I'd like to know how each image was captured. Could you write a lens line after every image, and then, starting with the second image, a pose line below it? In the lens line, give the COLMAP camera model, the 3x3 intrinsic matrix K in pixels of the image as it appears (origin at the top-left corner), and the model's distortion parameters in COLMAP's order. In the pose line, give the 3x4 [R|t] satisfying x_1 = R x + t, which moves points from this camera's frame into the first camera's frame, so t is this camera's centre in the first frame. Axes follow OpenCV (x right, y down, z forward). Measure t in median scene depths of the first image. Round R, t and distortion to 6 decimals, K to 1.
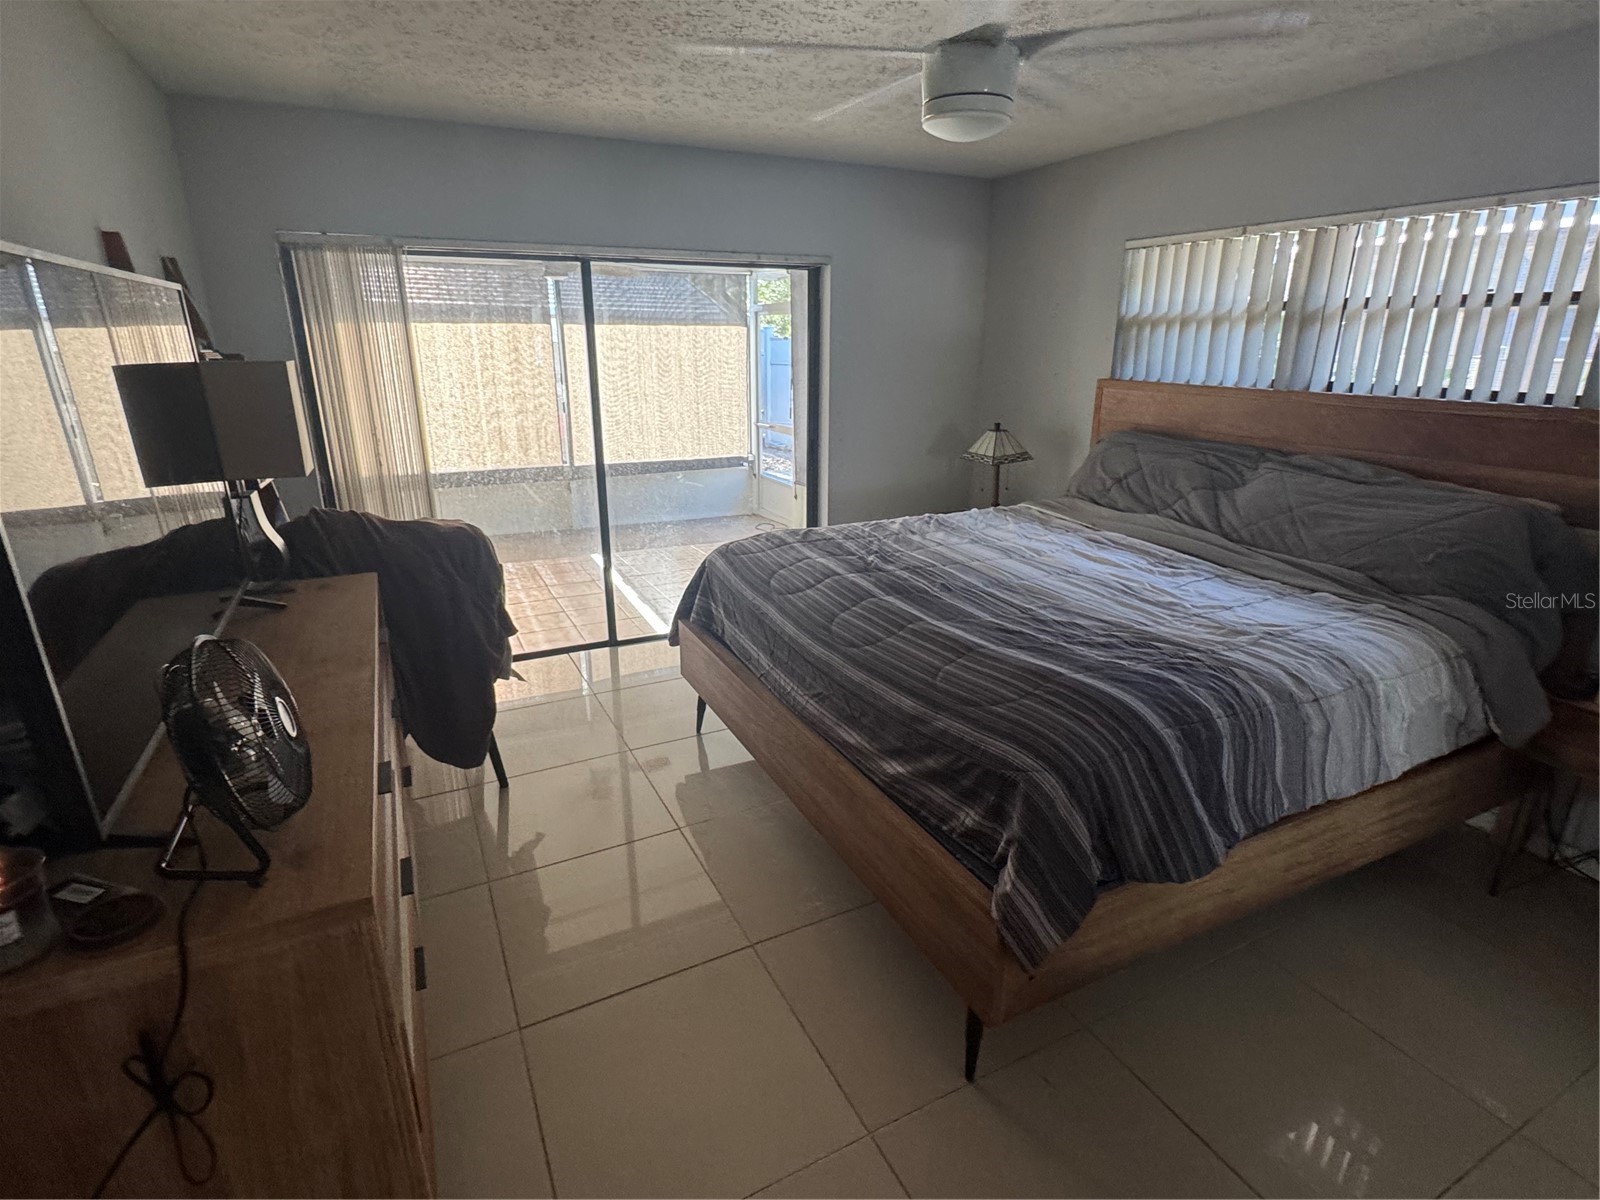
lens RADIAL K [[807.2, 0, 792.0], [0, 807.2, 602.4], [0, 0, 1]] dist [-0.001658, -0.000202]
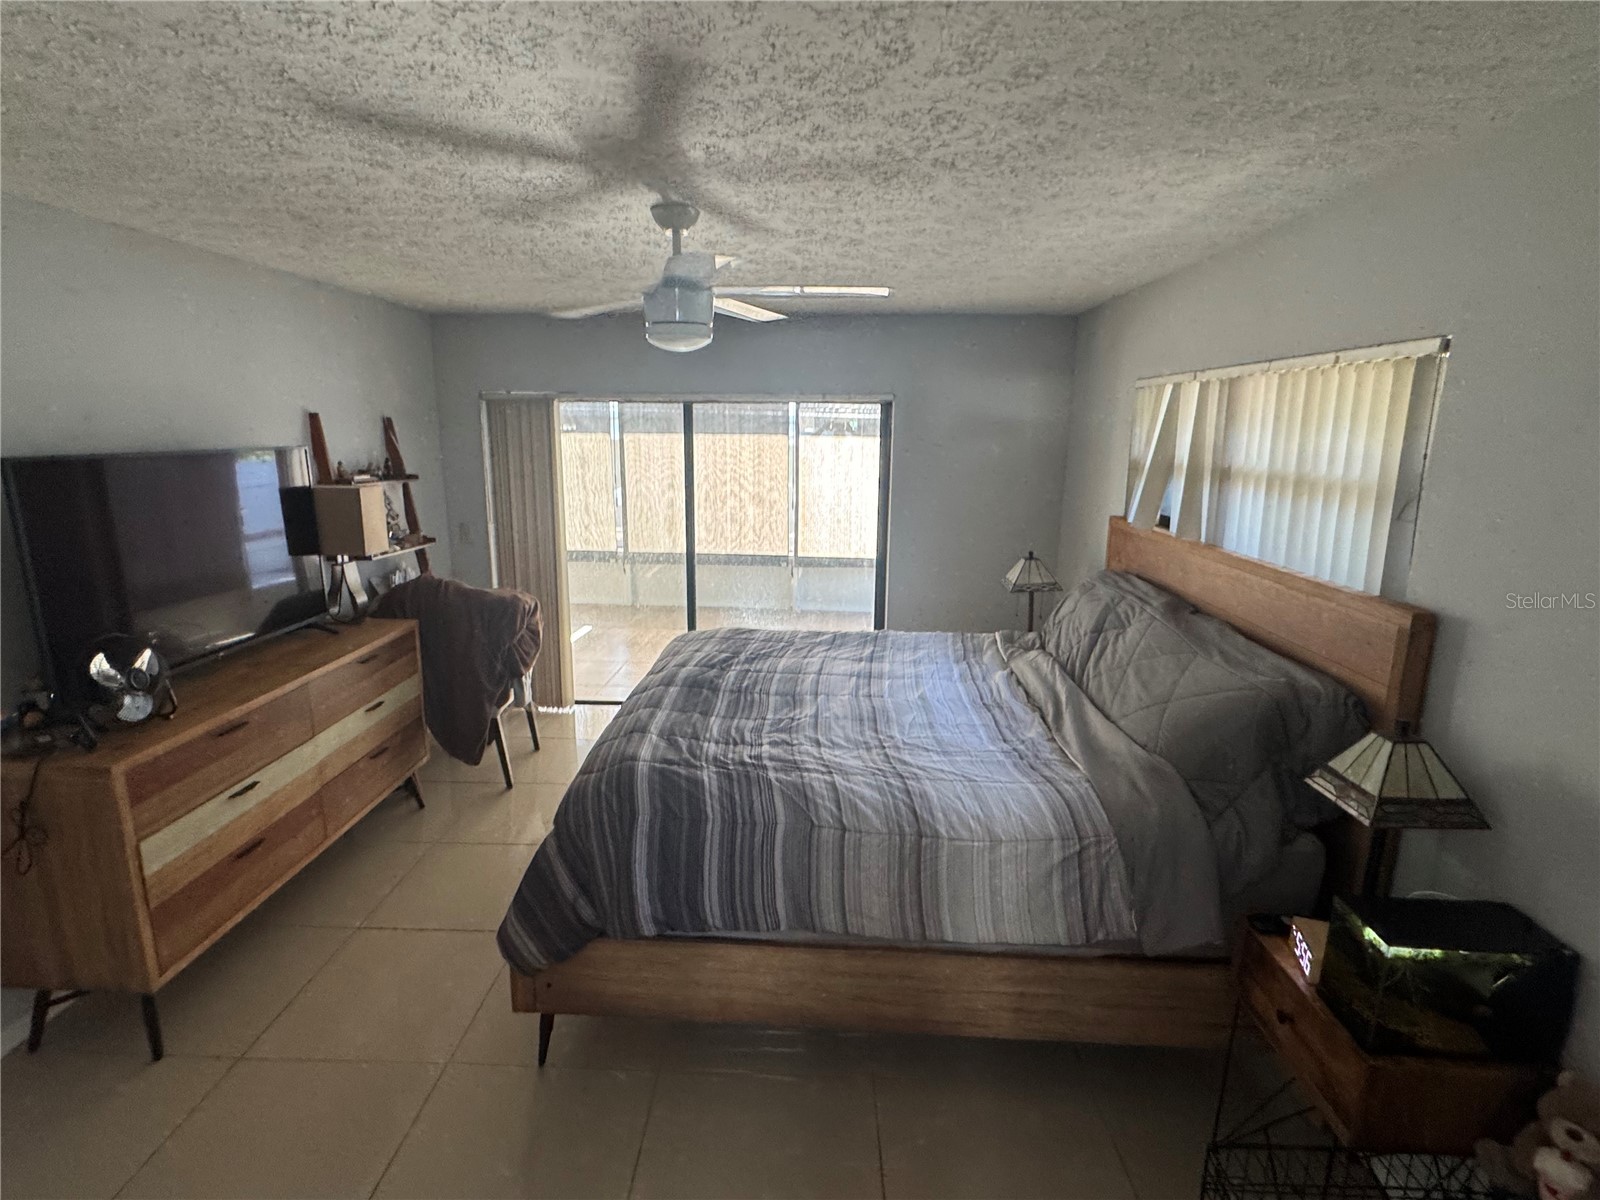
lens RADIAL K [[807.2, 0, 792.0], [0, 807.2, 602.4], [0, 0, 1]] dist [-0.001658, -0.000202]
pose [[0.879999, 0.108765, -0.462355, 0.489918], [-0.156864, 0.985361, -0.066760, -0.047828], [0.448326, 0.131275, 0.884178, -0.017413]]
